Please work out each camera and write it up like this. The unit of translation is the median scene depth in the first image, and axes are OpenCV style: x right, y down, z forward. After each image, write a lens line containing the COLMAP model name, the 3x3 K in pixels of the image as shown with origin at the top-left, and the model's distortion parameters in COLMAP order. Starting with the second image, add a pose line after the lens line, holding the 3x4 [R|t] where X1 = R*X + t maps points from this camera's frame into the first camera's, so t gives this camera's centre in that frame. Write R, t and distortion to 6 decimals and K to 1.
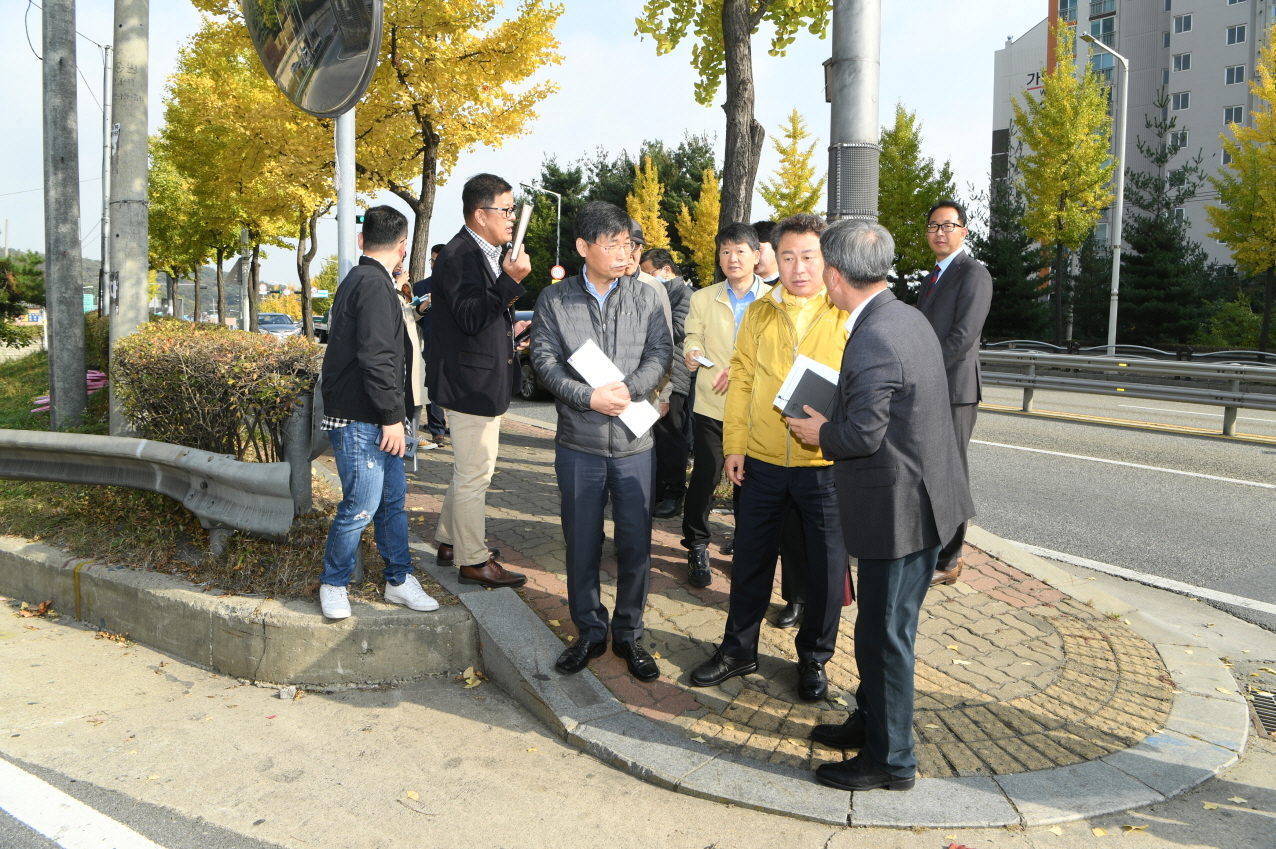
lens RADIAL K [[900.4, 0, 638.0], [0, 900.4, 424.5], [0, 0, 1]] dist [-0.076739, 0.015537]
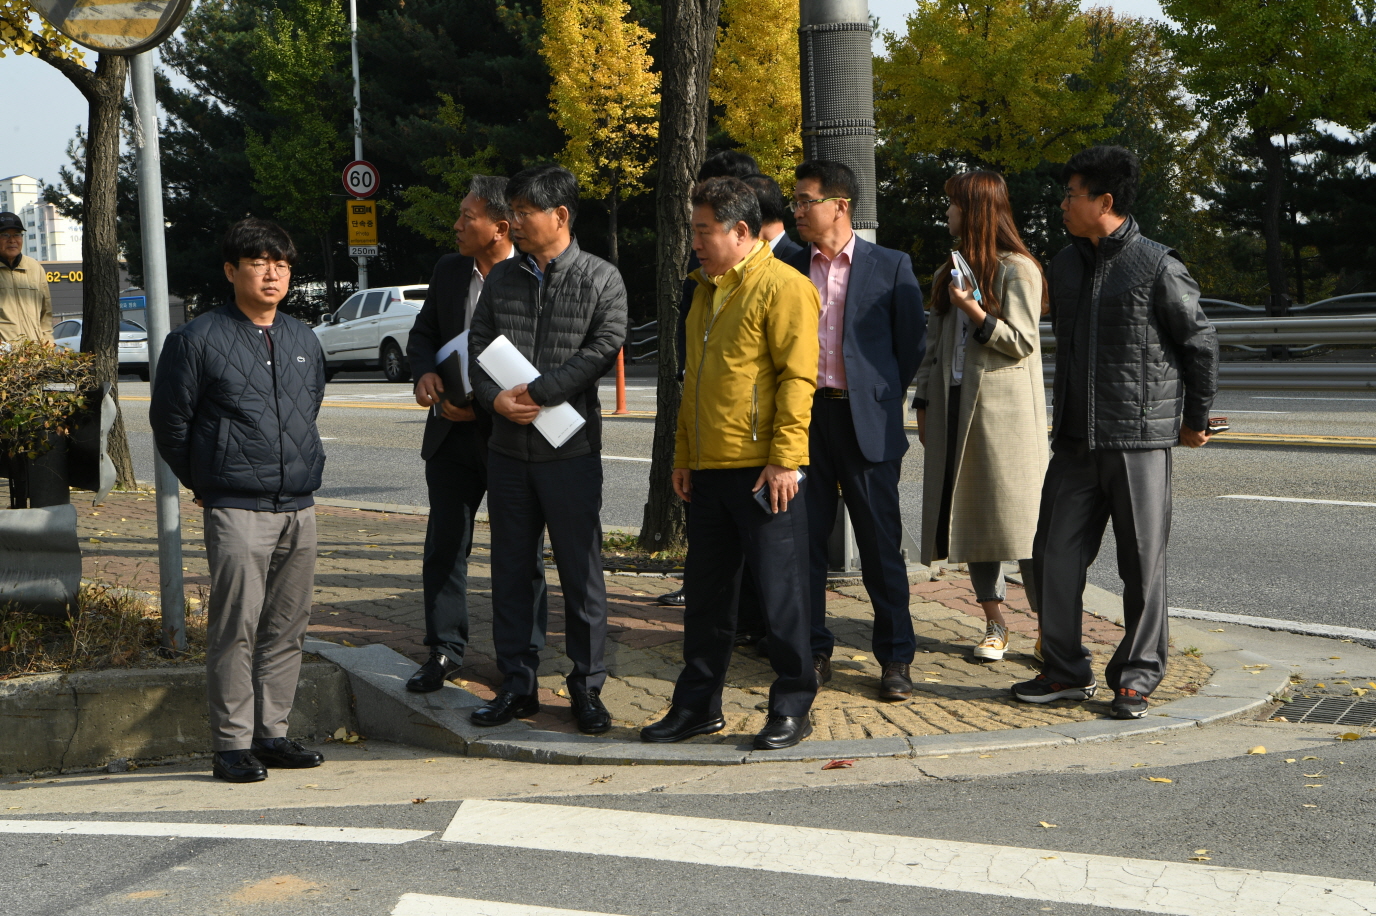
lens RADIAL K [[2715.5, 0, 721.6], [0, 2715.5, 458.7], [0, 0, 1]] dist [0.299056, 0.148347]
pose [[0.997594, -0.055988, 0.040895, 0.043533], [0.058185, 0.996808, -0.054667, 0.116233], [-0.037704, 0.056915, 0.997667, -0.957520]]
